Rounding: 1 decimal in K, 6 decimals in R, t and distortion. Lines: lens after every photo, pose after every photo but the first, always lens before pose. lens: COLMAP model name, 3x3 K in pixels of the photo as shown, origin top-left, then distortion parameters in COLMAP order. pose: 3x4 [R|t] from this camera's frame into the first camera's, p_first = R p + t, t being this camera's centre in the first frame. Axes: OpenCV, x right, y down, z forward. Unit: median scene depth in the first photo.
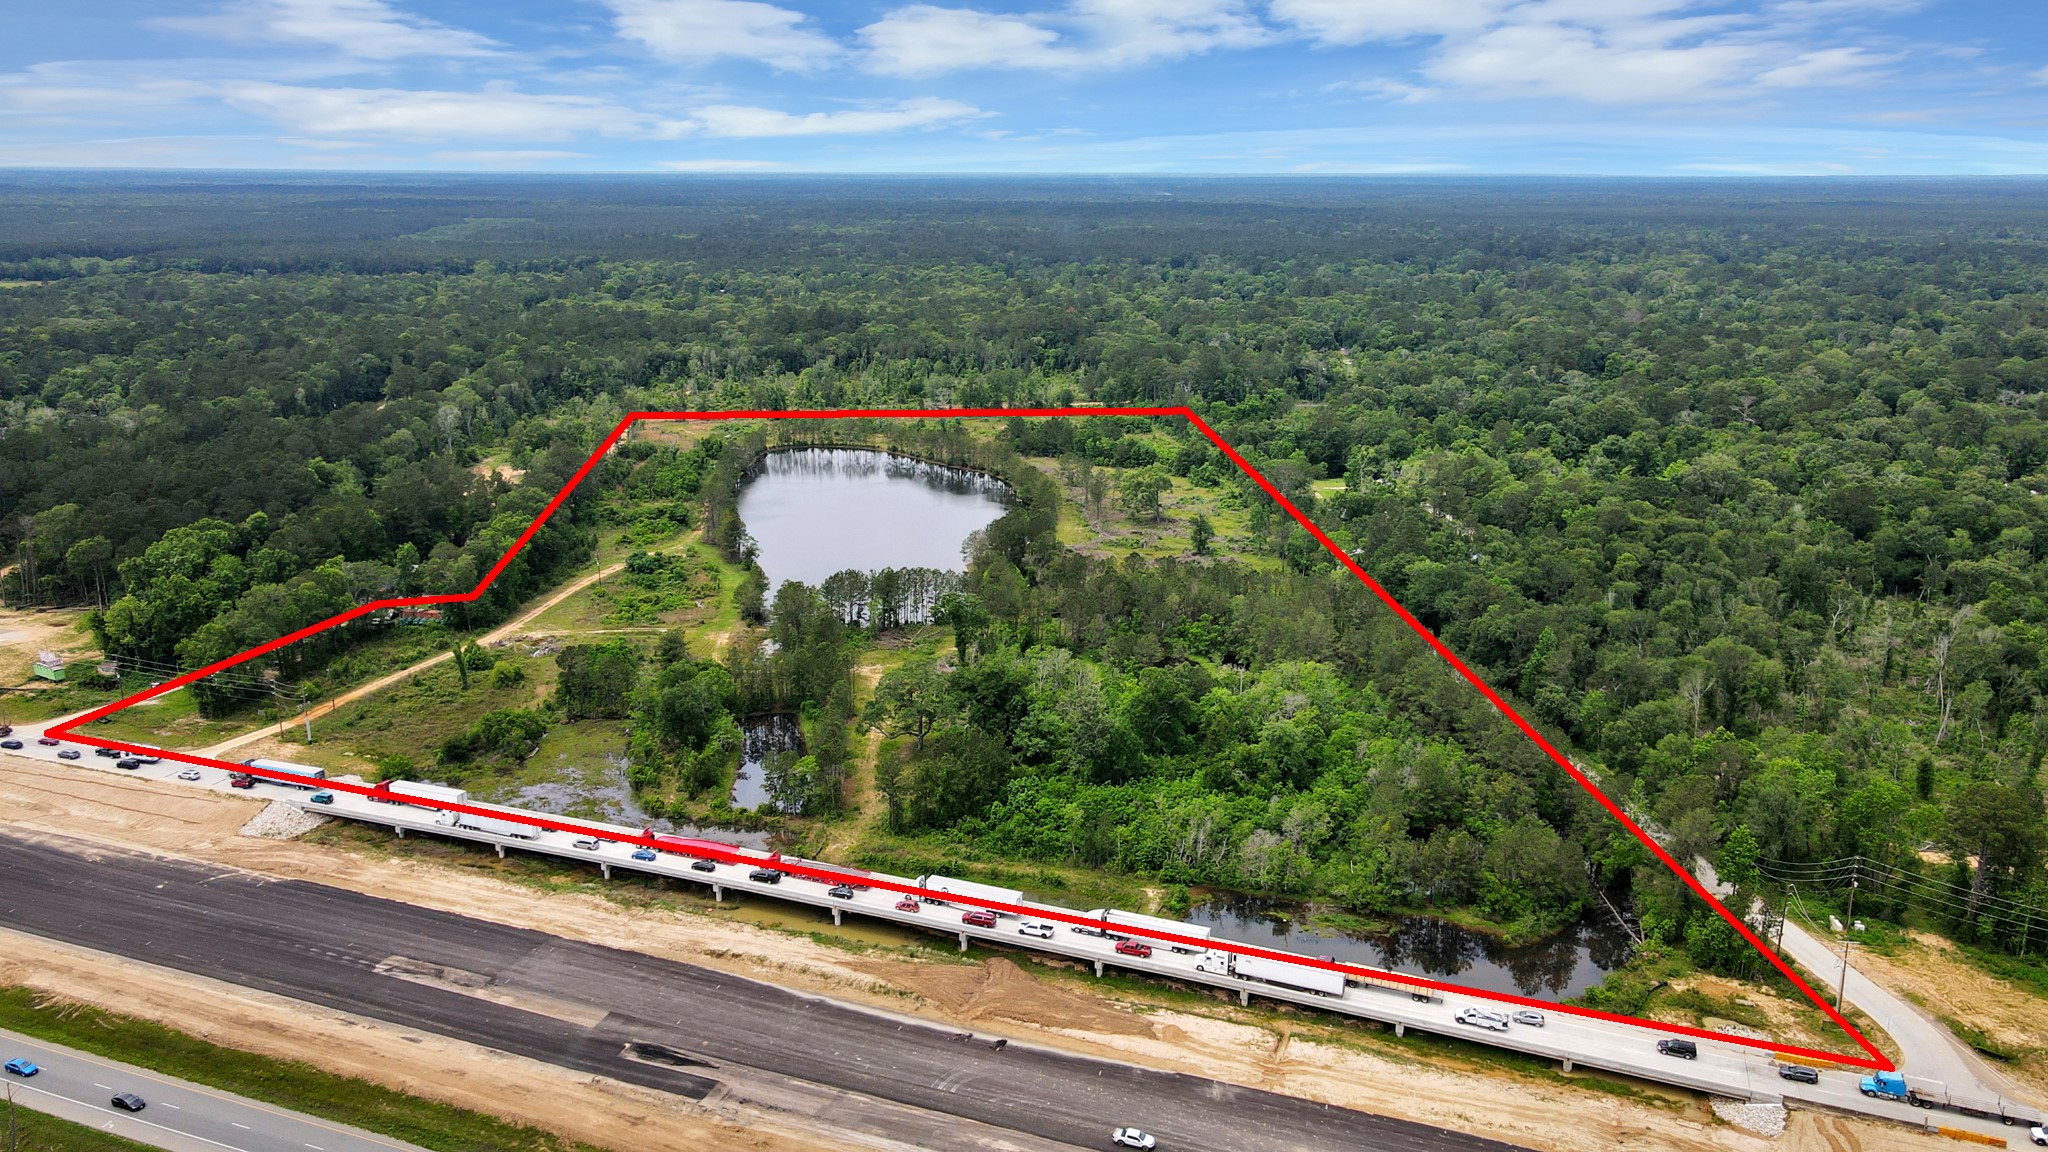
lens RADIAL K [[1507.2, 0, 1024.0], [0, 1507.2, 576.0], [0, 0, 1]] dist [-0.006211, 0.046059]
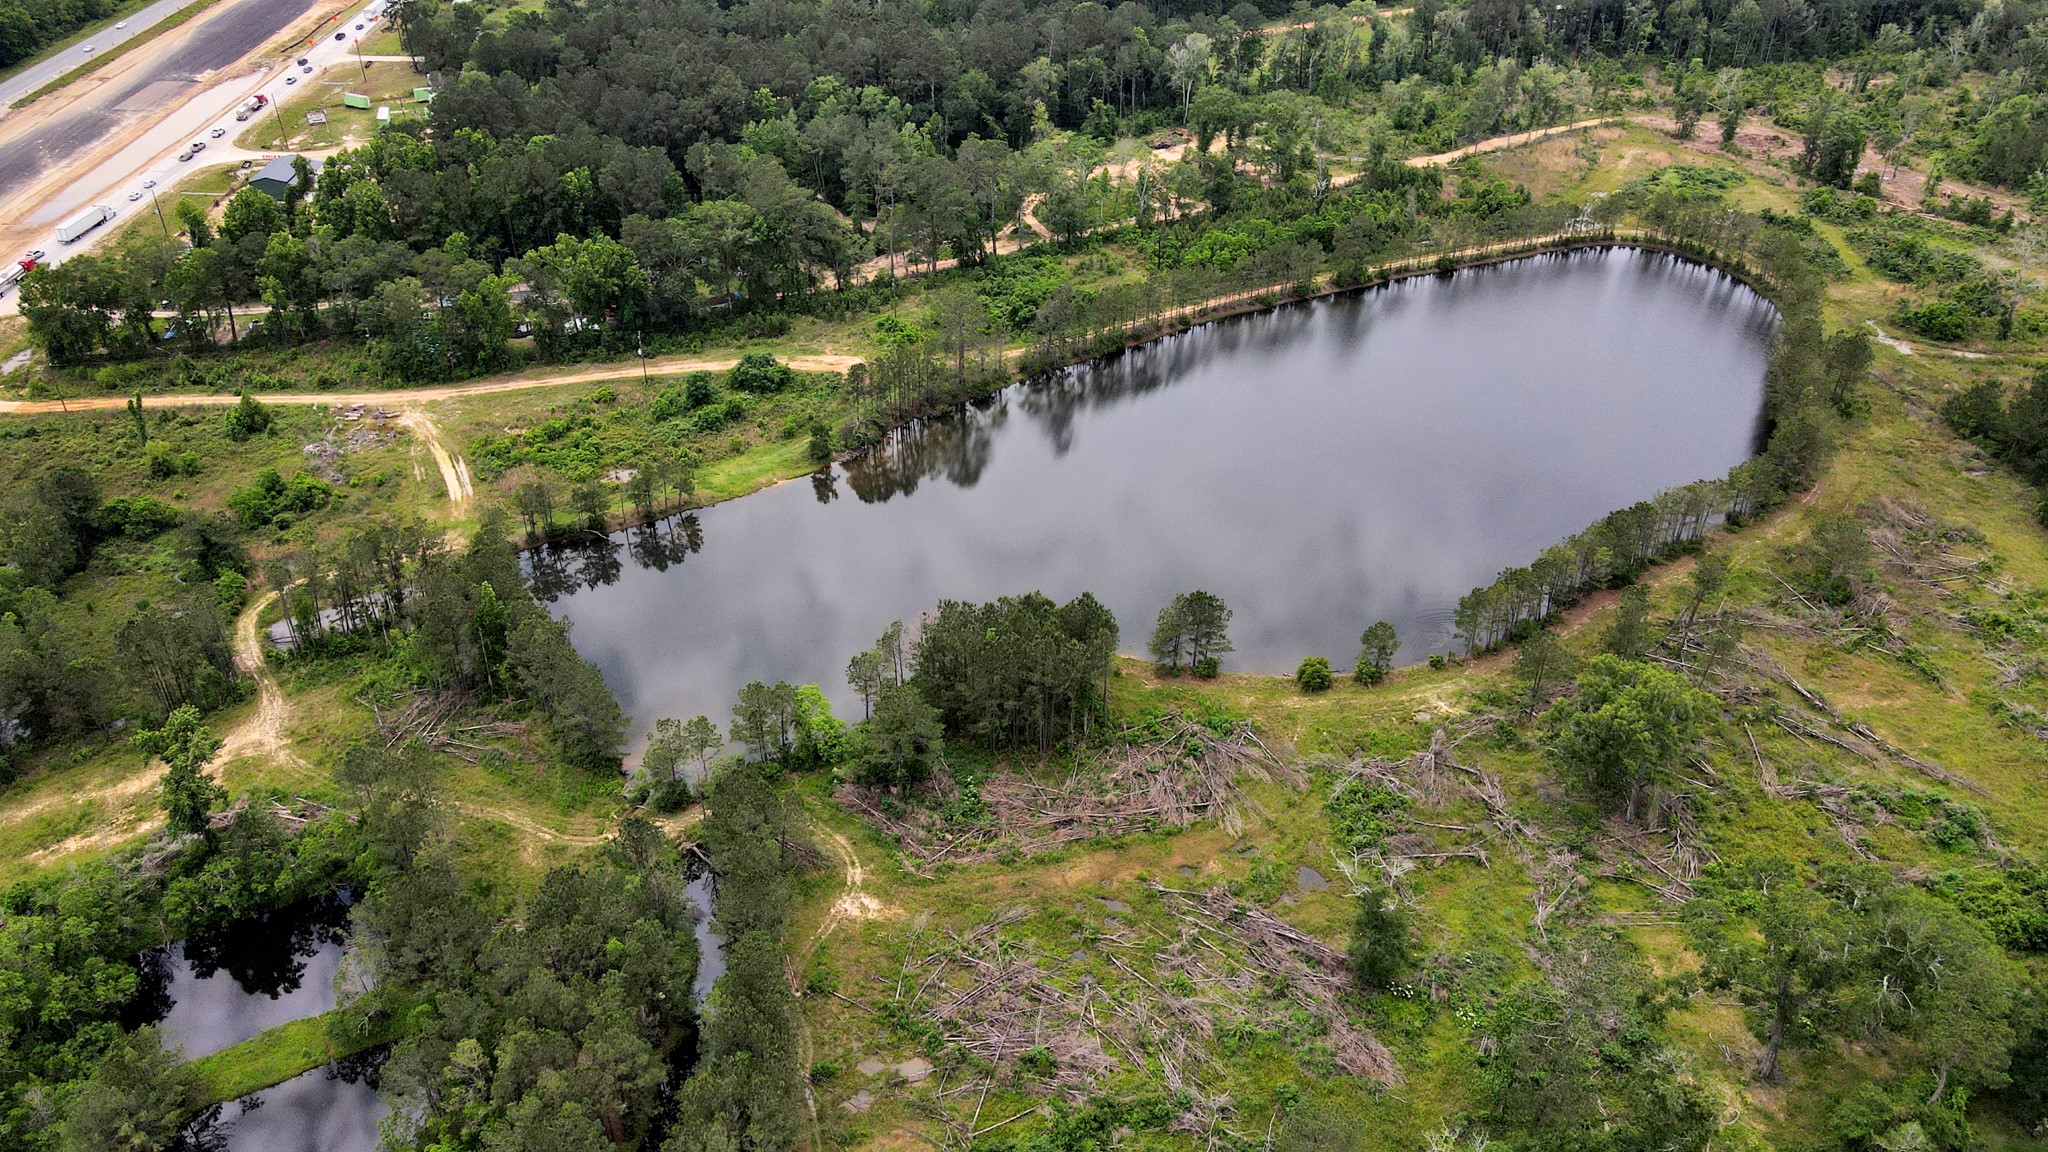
lens RADIAL K [[1504.0, 0, 1024.0], [0, 1504.0, 576.0], [0, 0, 1]] dist [0.000273, 0.034953]
pose [[0.388891, 0.499126, -0.774363, 0.412047], [-0.236082, 0.866450, 0.439920, -0.304876], [0.890522, 0.011733, 0.454789, 1.027406]]
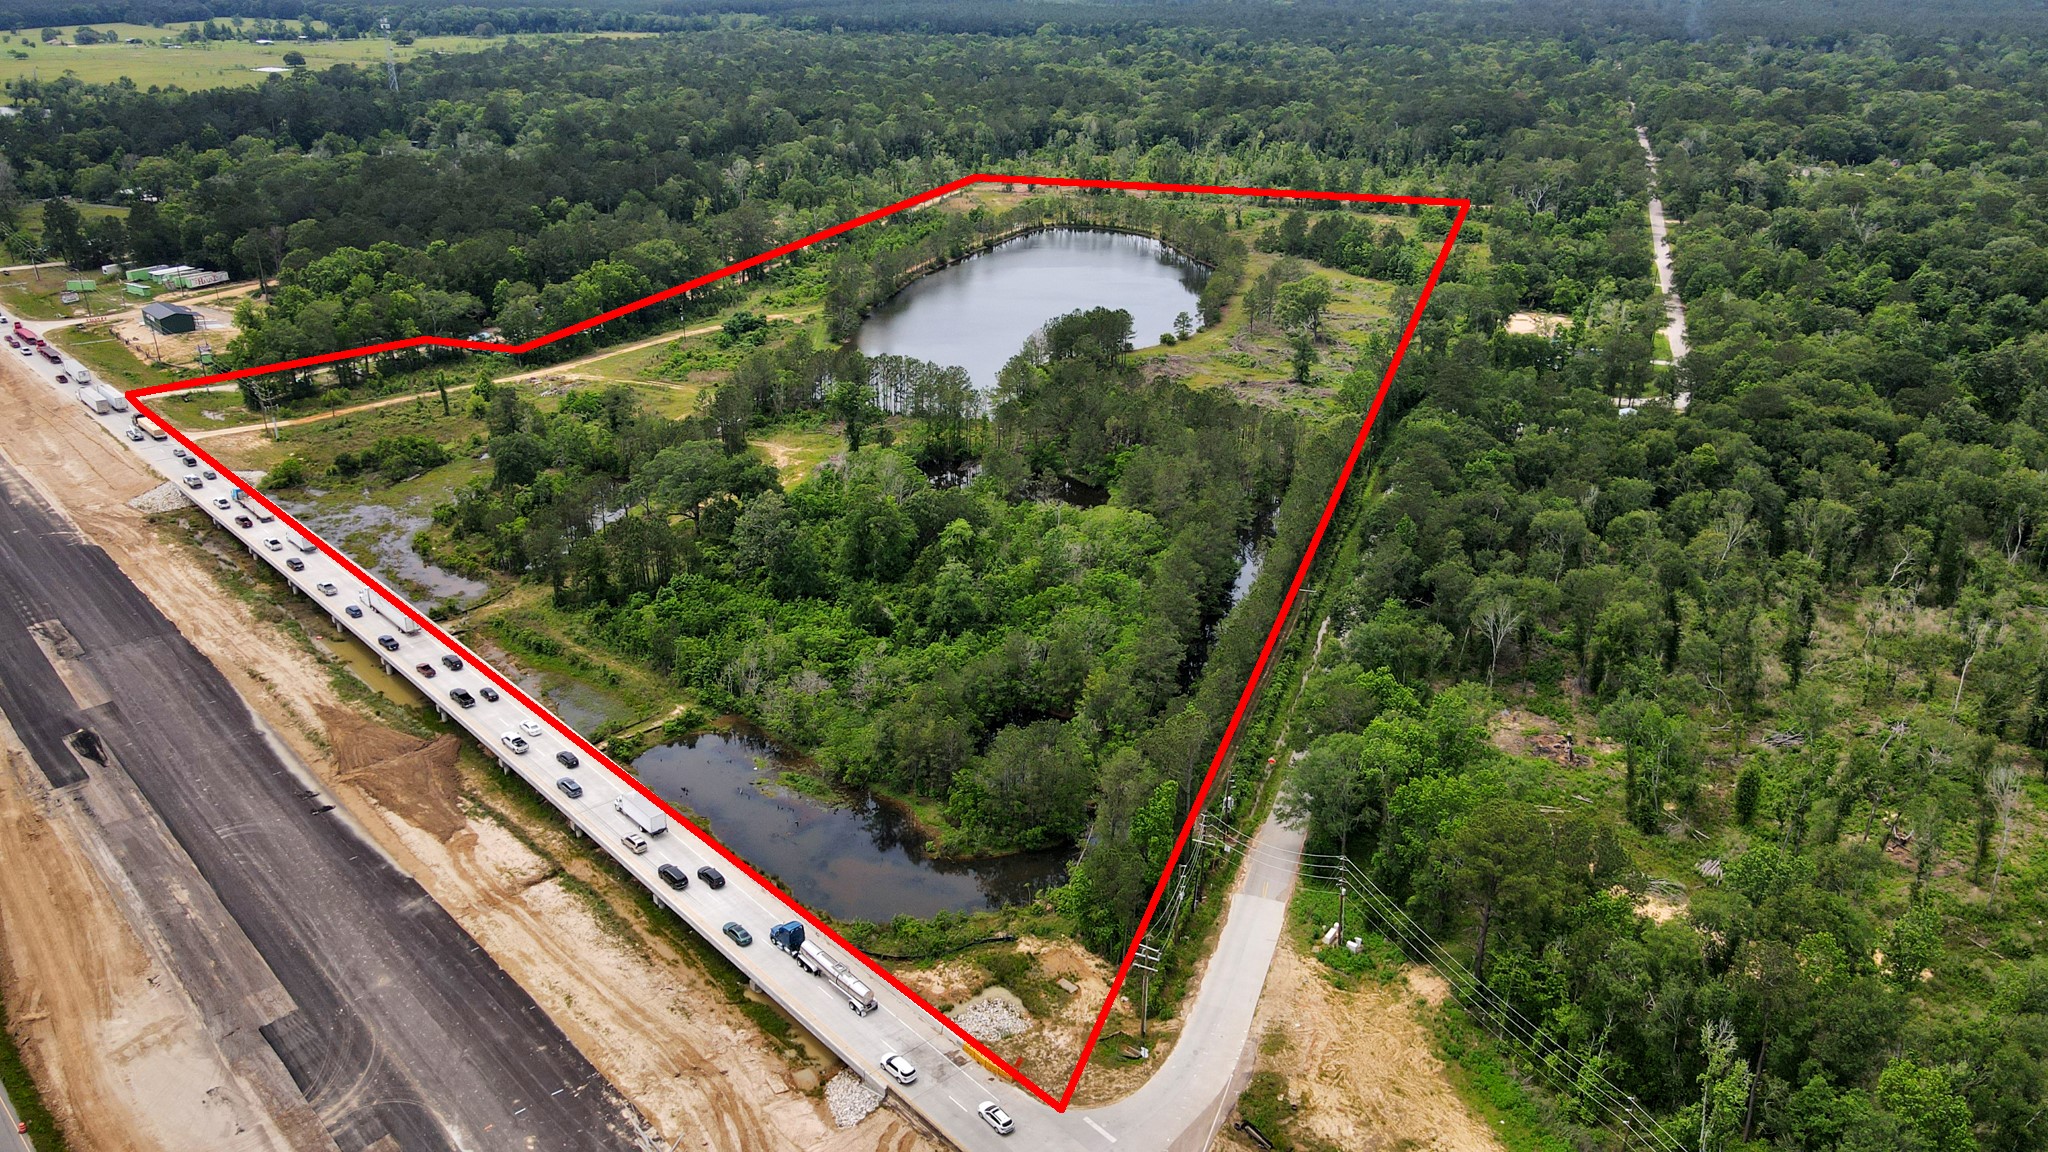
lens RADIAL K [[1507.2, 0, 1024.0], [0, 1507.2, 576.0], [0, 0, 1]] dist [-0.006211, 0.046059]
pose [[0.893315, 0.175544, -0.413729, 0.473945], [-0.116085, 0.979450, 0.164929, -0.039946], [0.434180, -0.099306, 0.895336, 0.180993]]
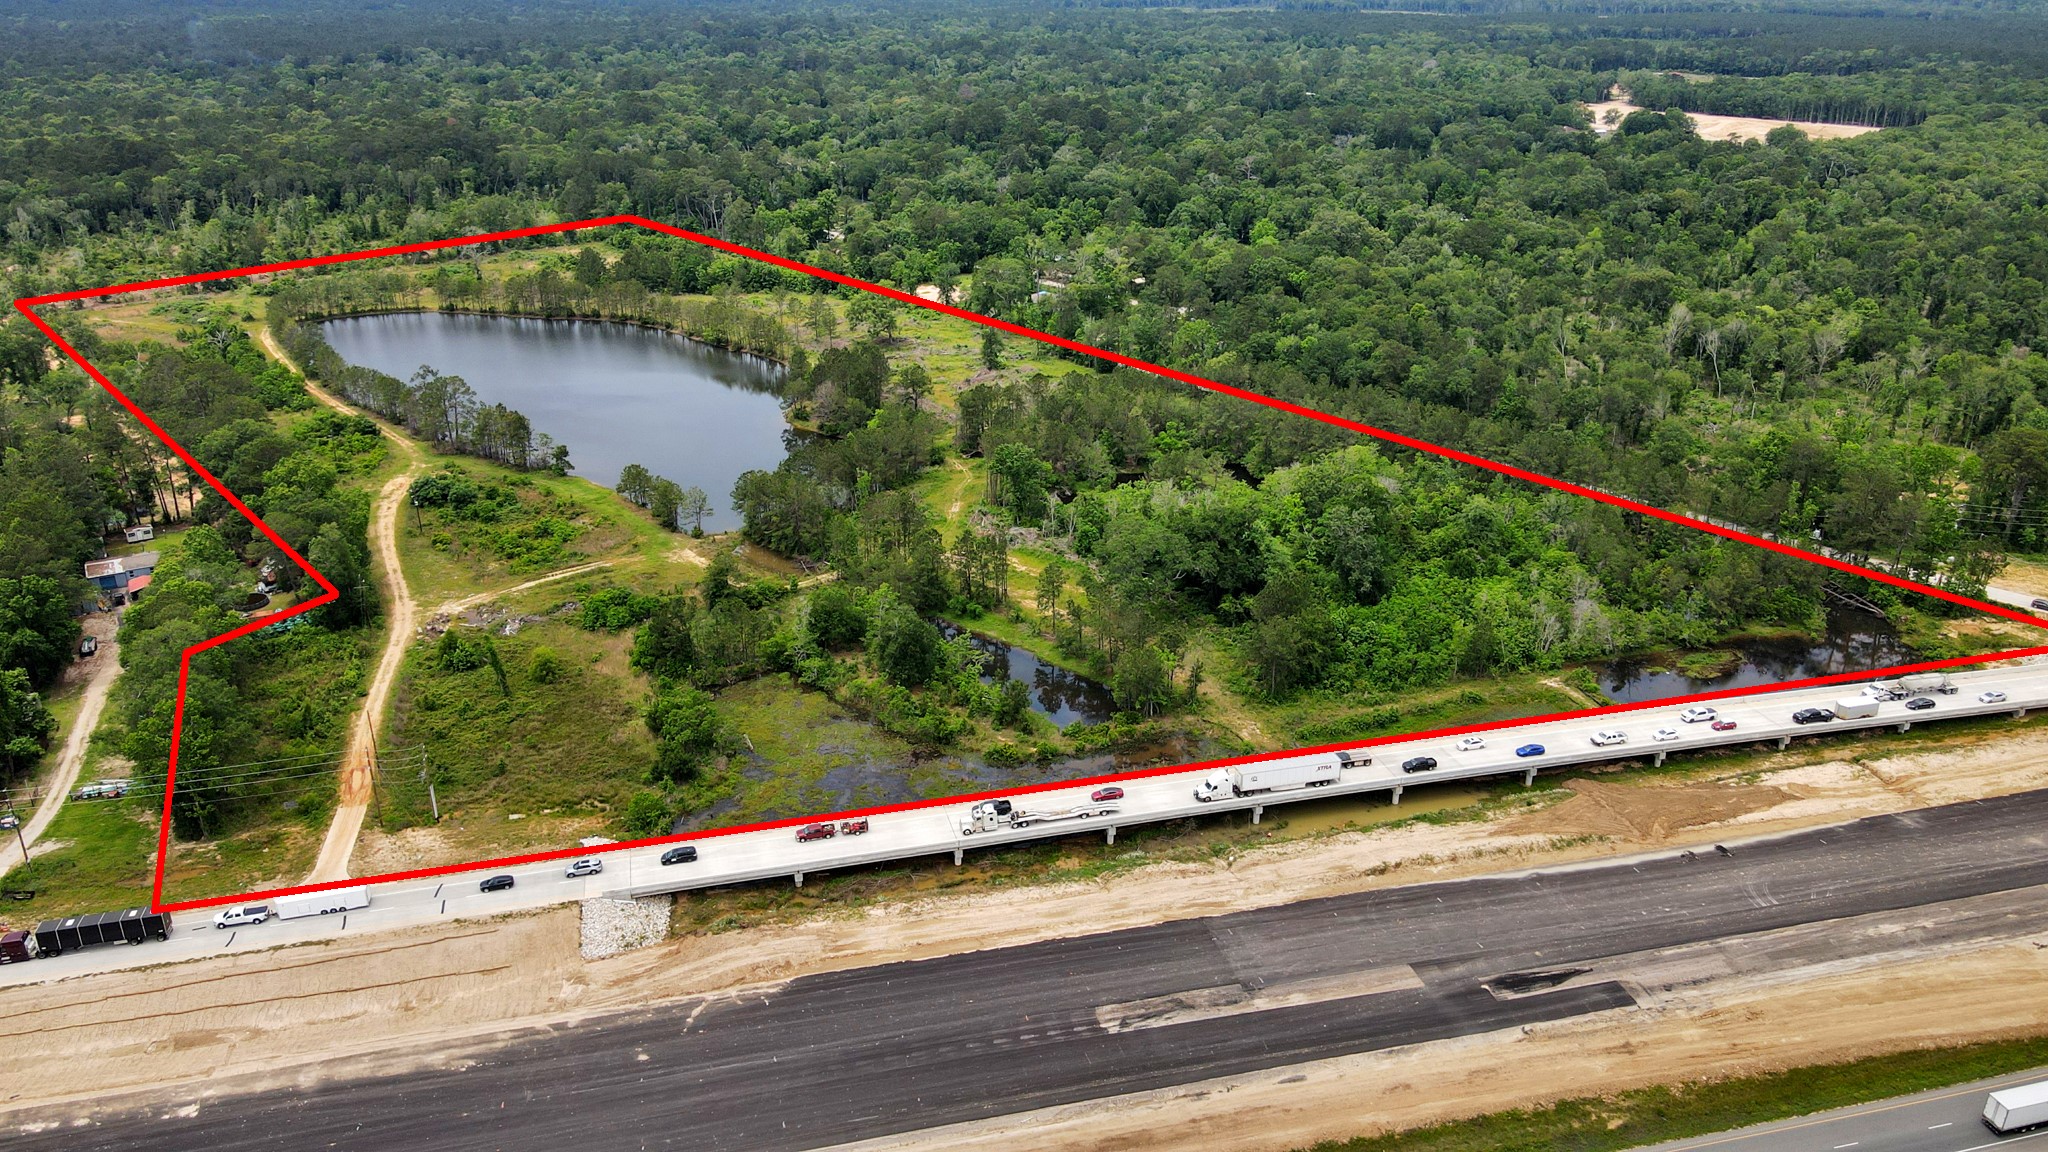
lens RADIAL K [[1502.5, 0, 1024.0], [0, 1502.5, 576.0], [0, 0, 1]] dist [0.012894, 0.008378]
pose [[0.823685, -0.228972, 0.518763, -0.519956], [0.157671, 0.971253, 0.178345, -0.071090], [-0.544686, -0.065107, 0.836109, 0.250405]]
